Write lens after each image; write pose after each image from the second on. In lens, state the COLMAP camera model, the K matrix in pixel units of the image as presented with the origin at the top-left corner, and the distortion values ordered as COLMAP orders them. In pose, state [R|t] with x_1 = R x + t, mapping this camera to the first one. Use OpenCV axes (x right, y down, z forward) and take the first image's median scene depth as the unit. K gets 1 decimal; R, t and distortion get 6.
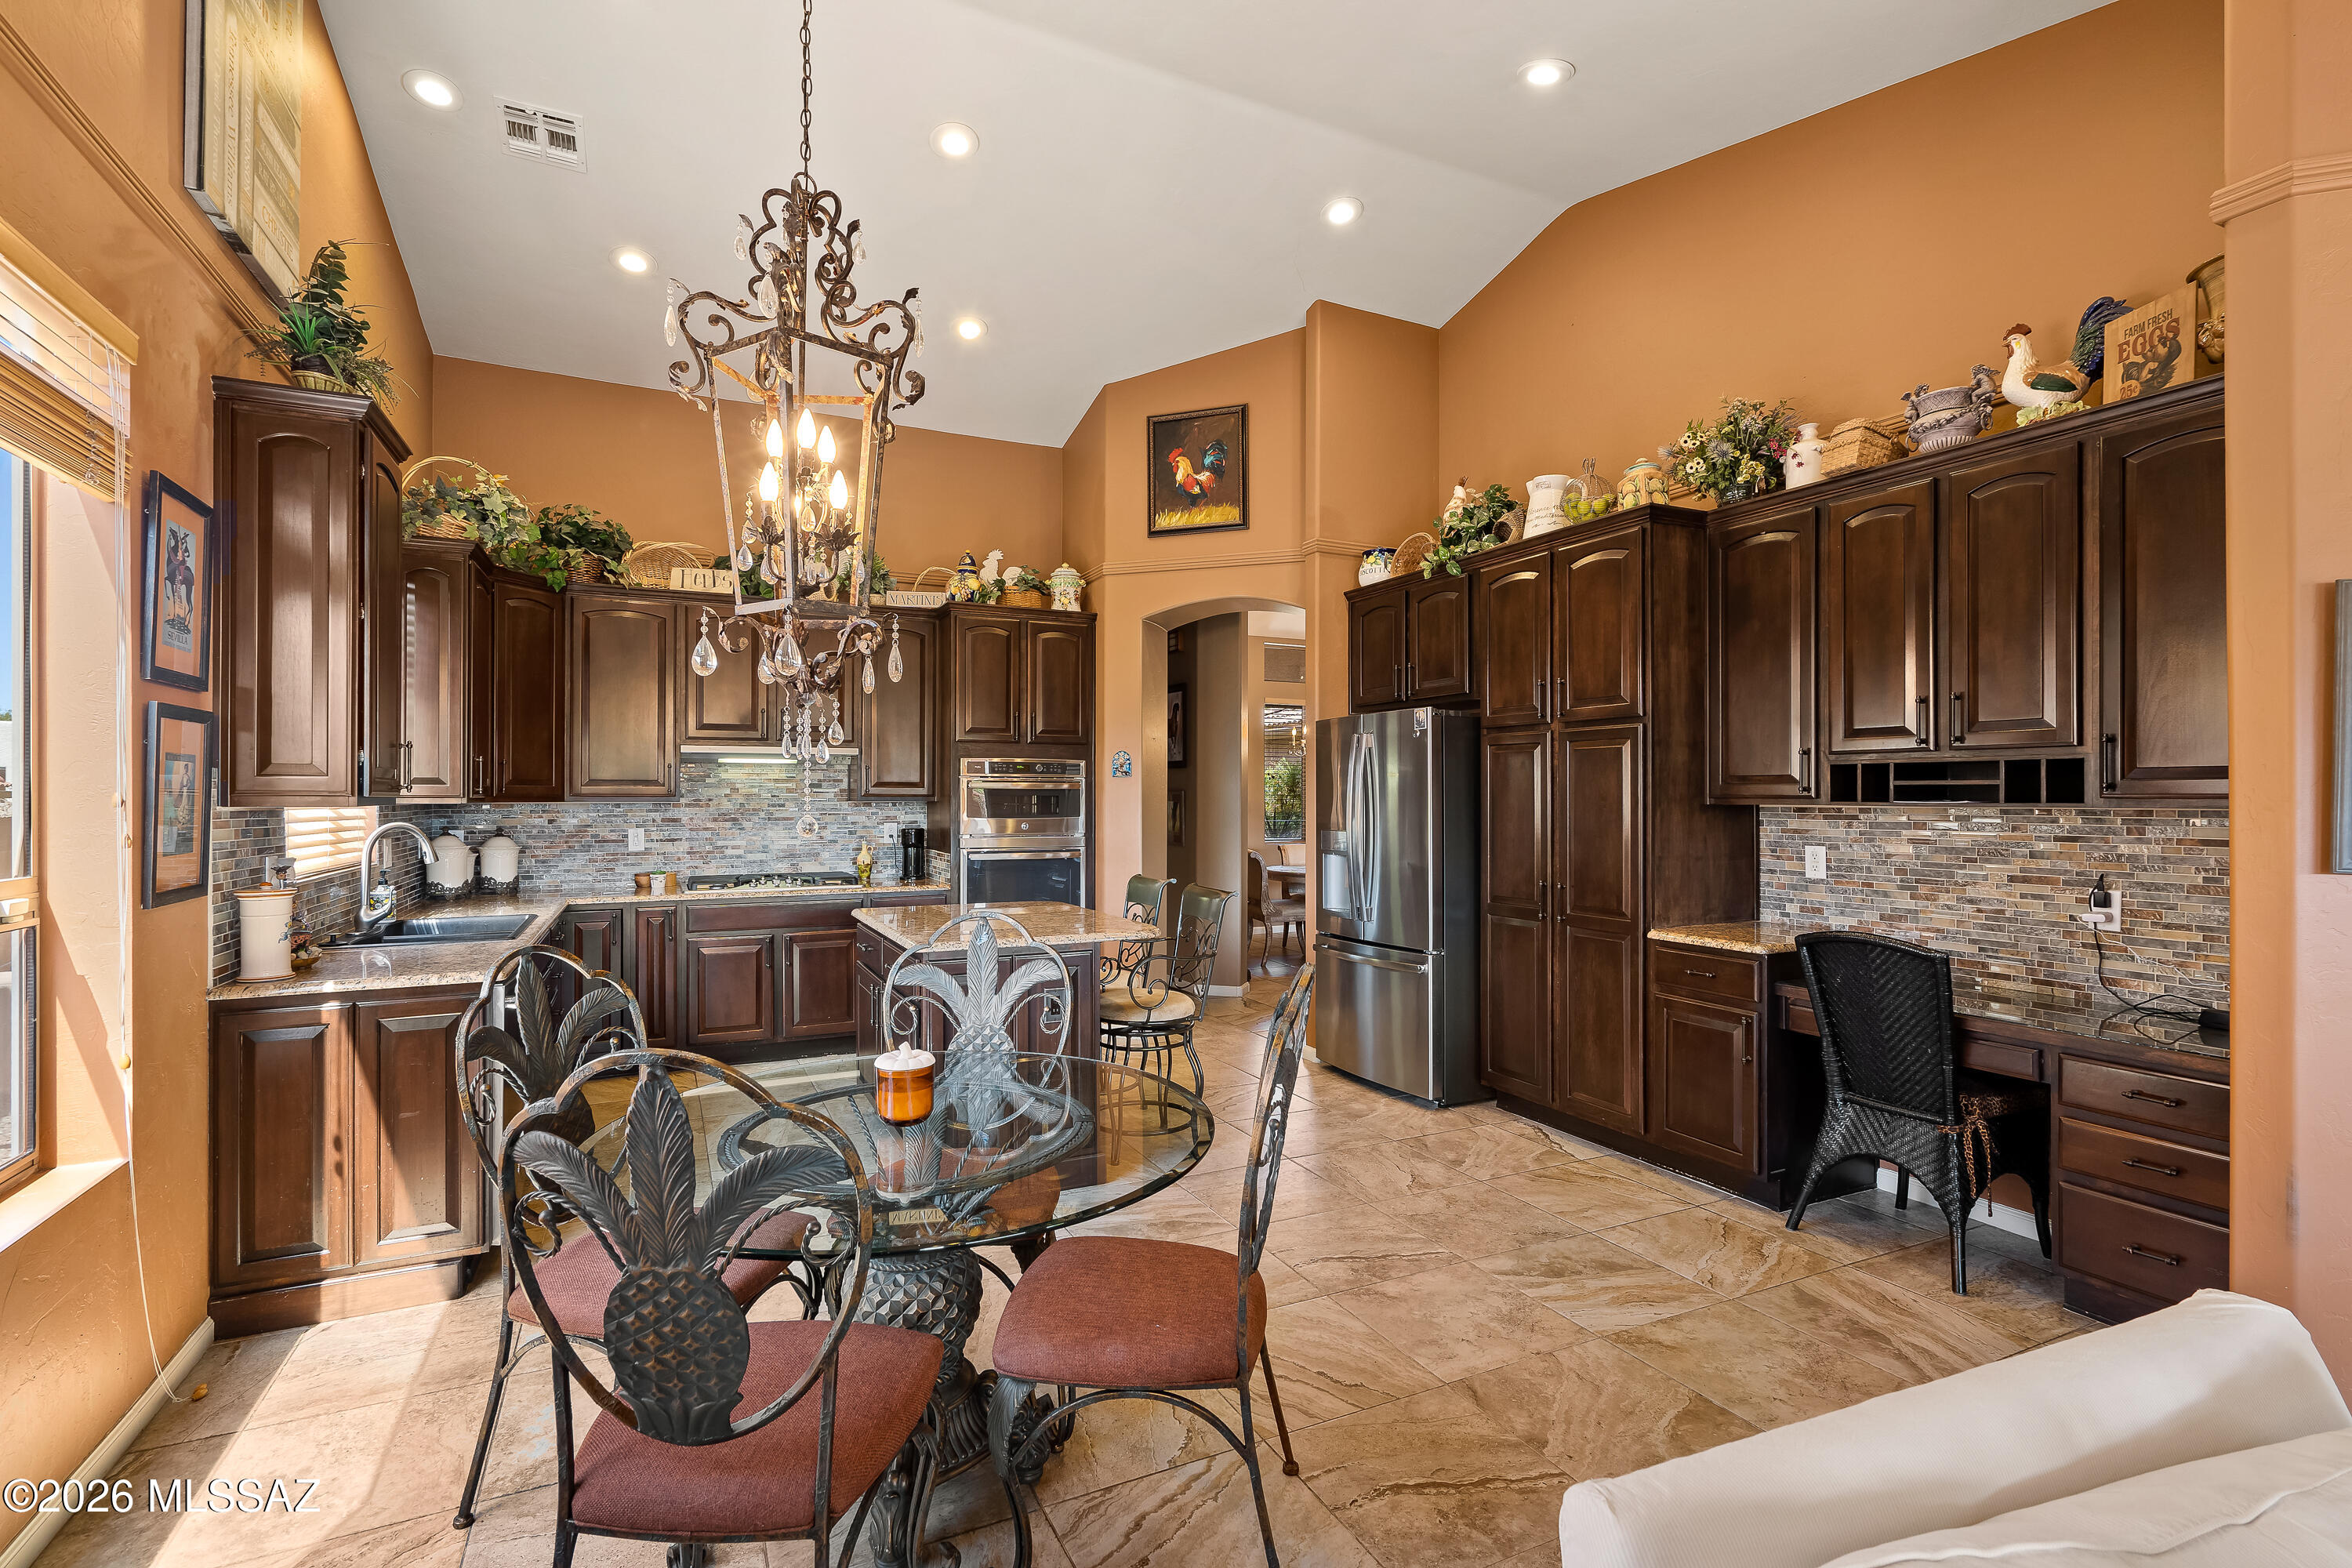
lens RADIAL K [[1070.4, 0, 1174.9], [0, 1070.4, 831.5], [0, 0, 1]] dist [0.000720, 0.000204]
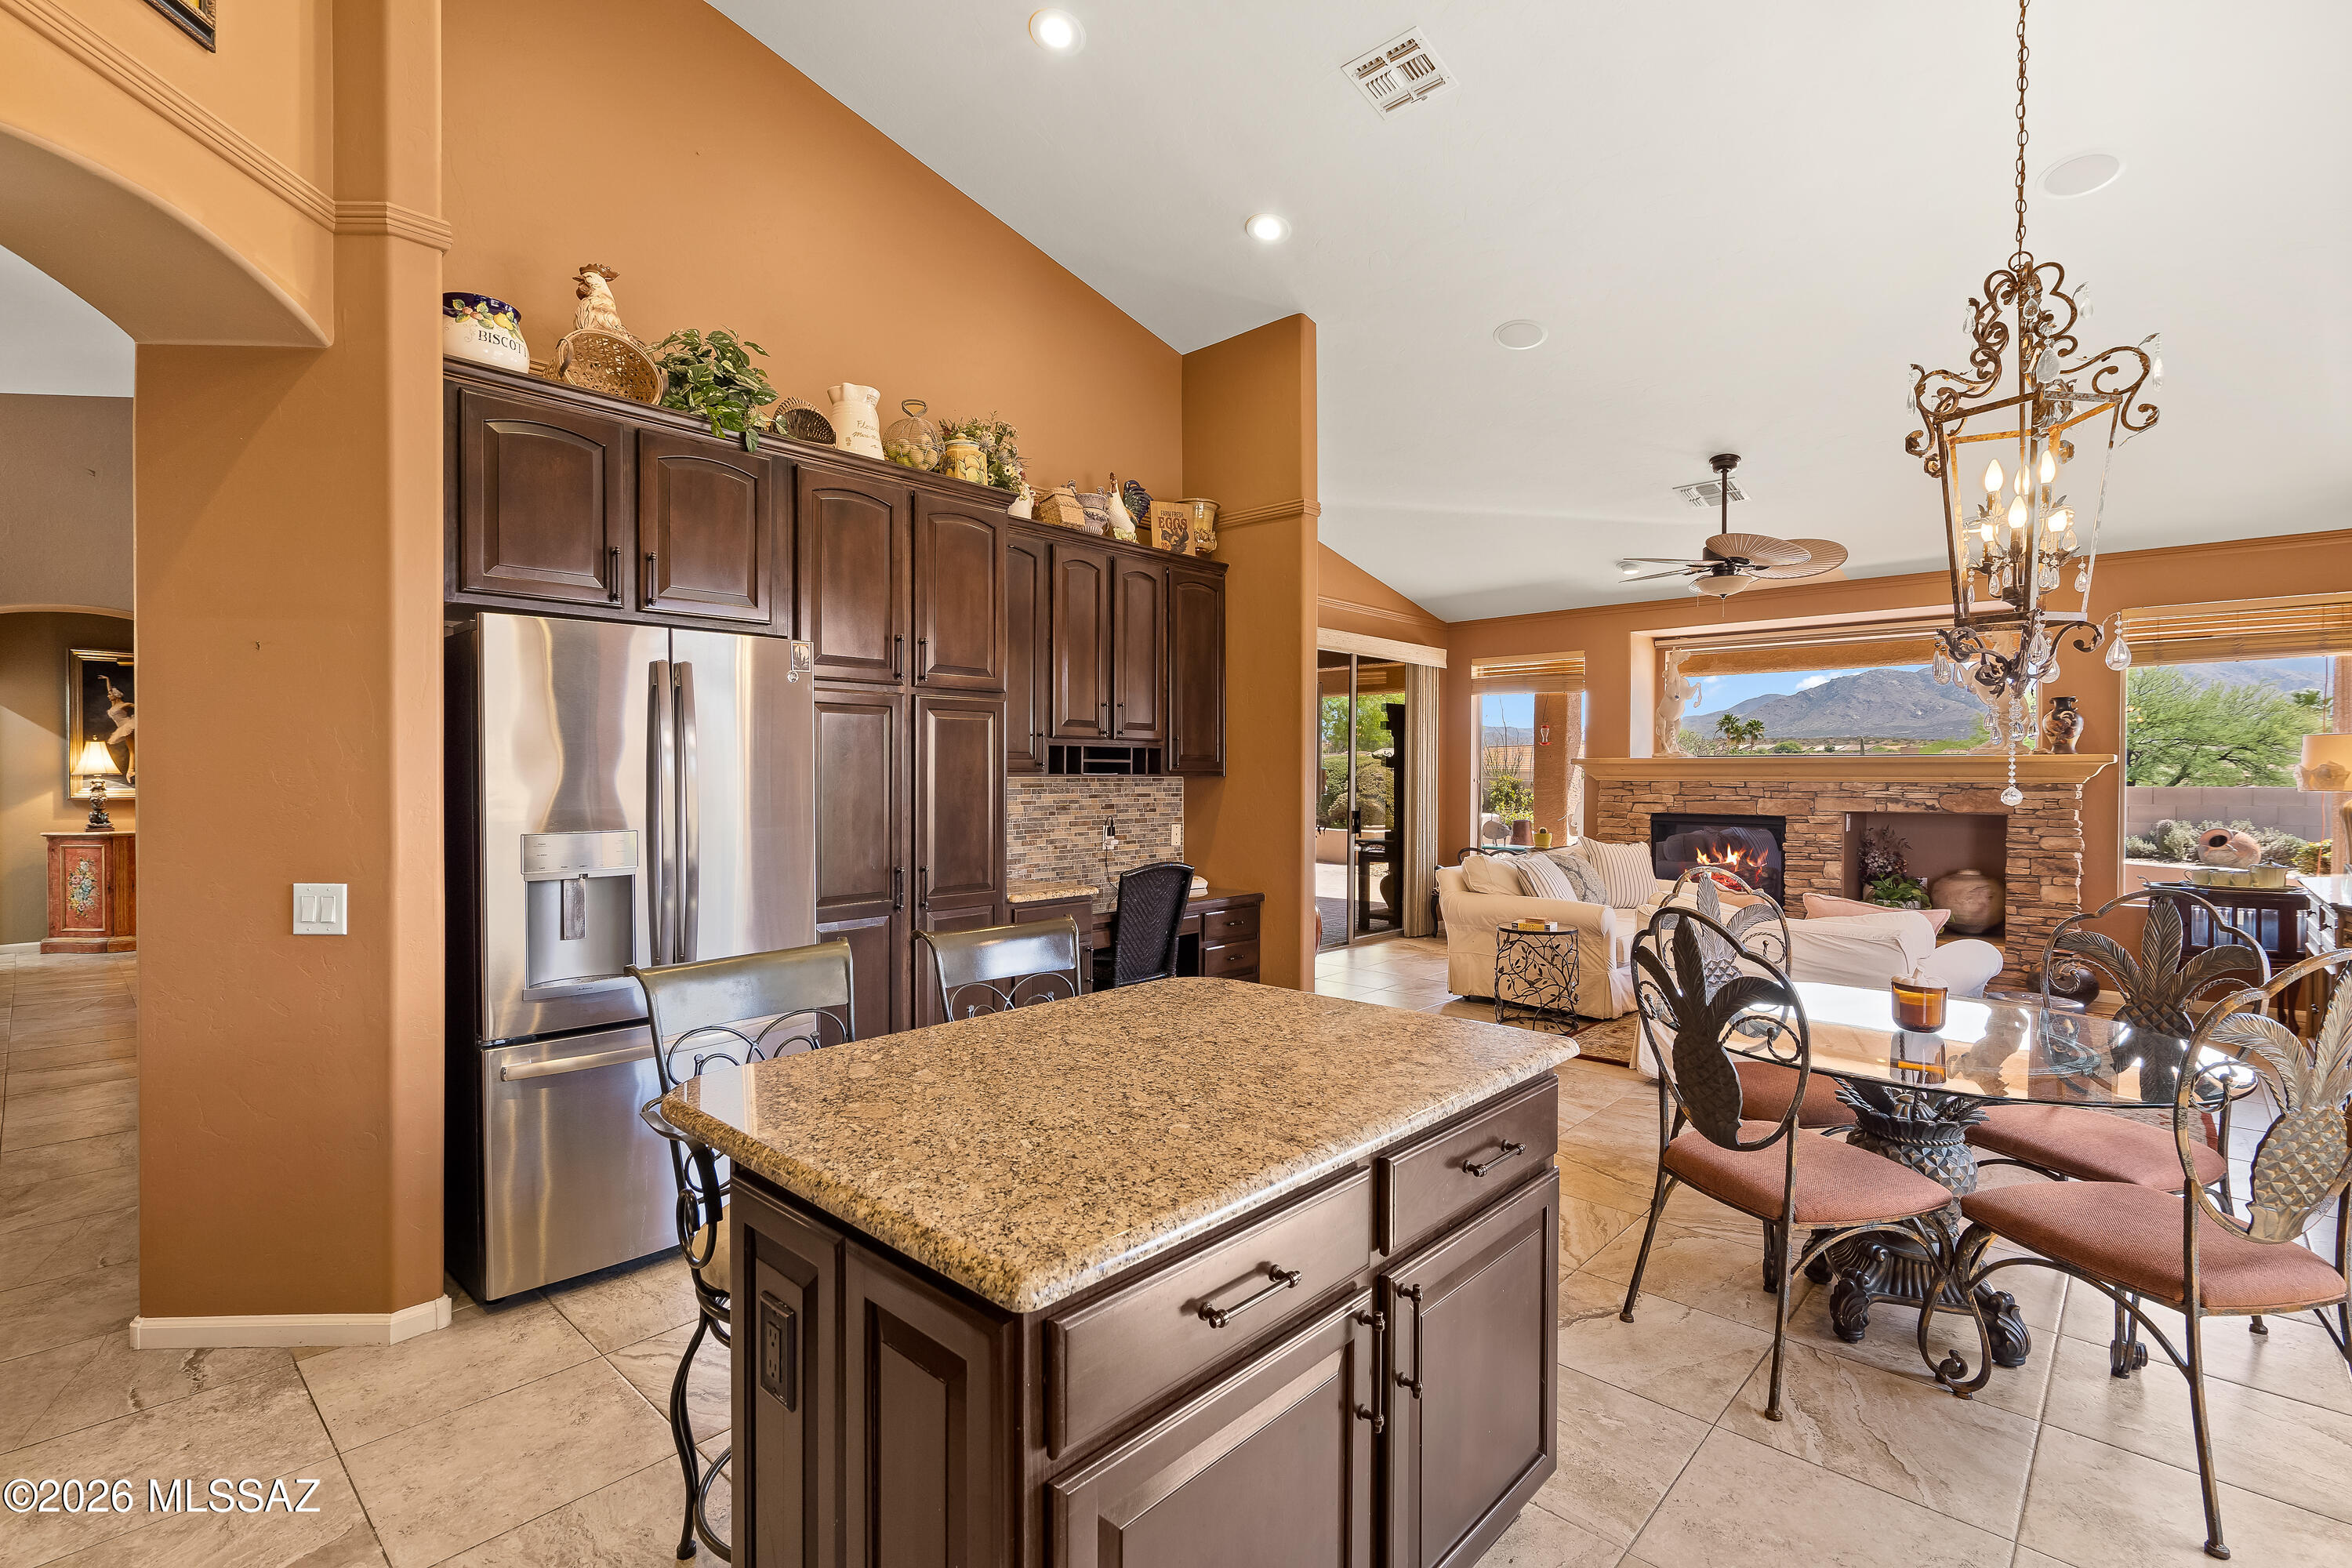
lens RADIAL K [[1070.2, 0, 1166.3], [0, 1070.2, 778.6], [0, 0, 1]] dist [0.000497, 0.000256]
pose [[-0.358011, -0.009111, 0.933673, -0.403948], [0.027073, 0.999431, 0.020134, -0.027894], [-0.933325, 0.032486, -0.357560, 0.839007]]
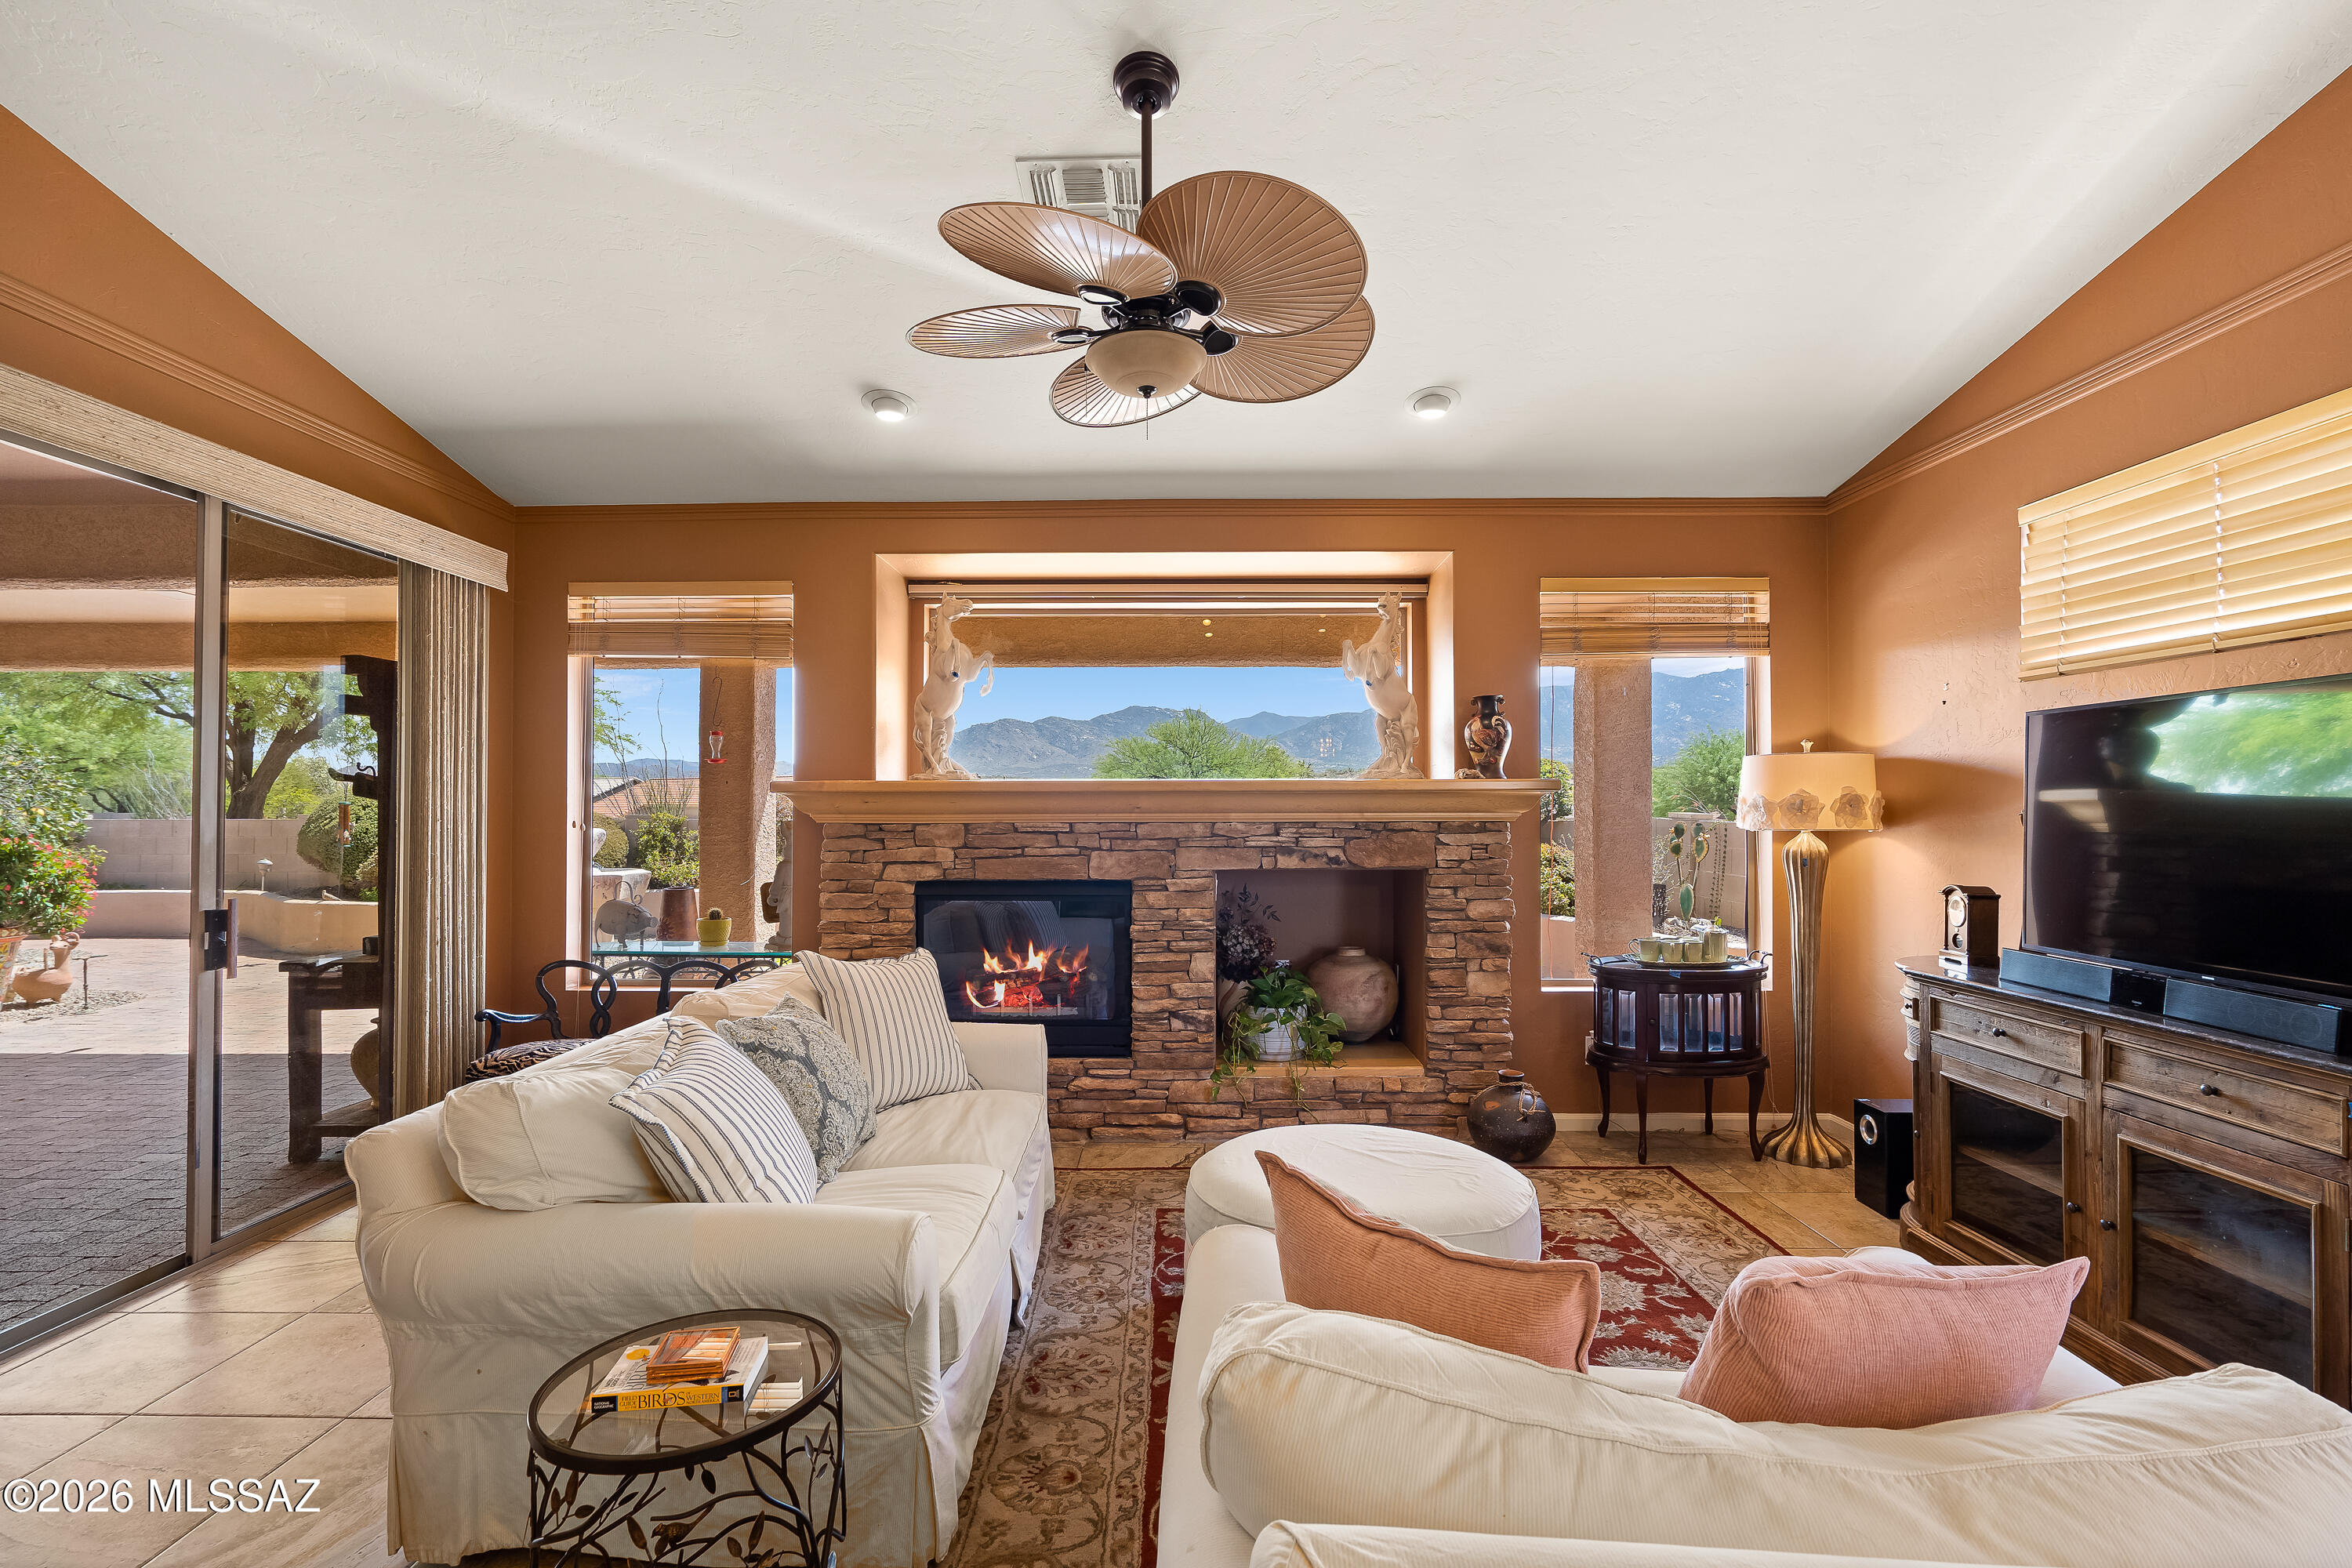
lens RADIAL K [[1080.3, 0, 1170.2], [0, 1080.3, 794.1], [0, 0, 1]] dist [-0.001556, 0.000981]
pose [[-0.893324, 0.005507, 0.449380, 0.161072], [0.014953, 0.999735, 0.017475, -0.011534], [-0.449165, 0.022330, -0.893170, 0.360364]]
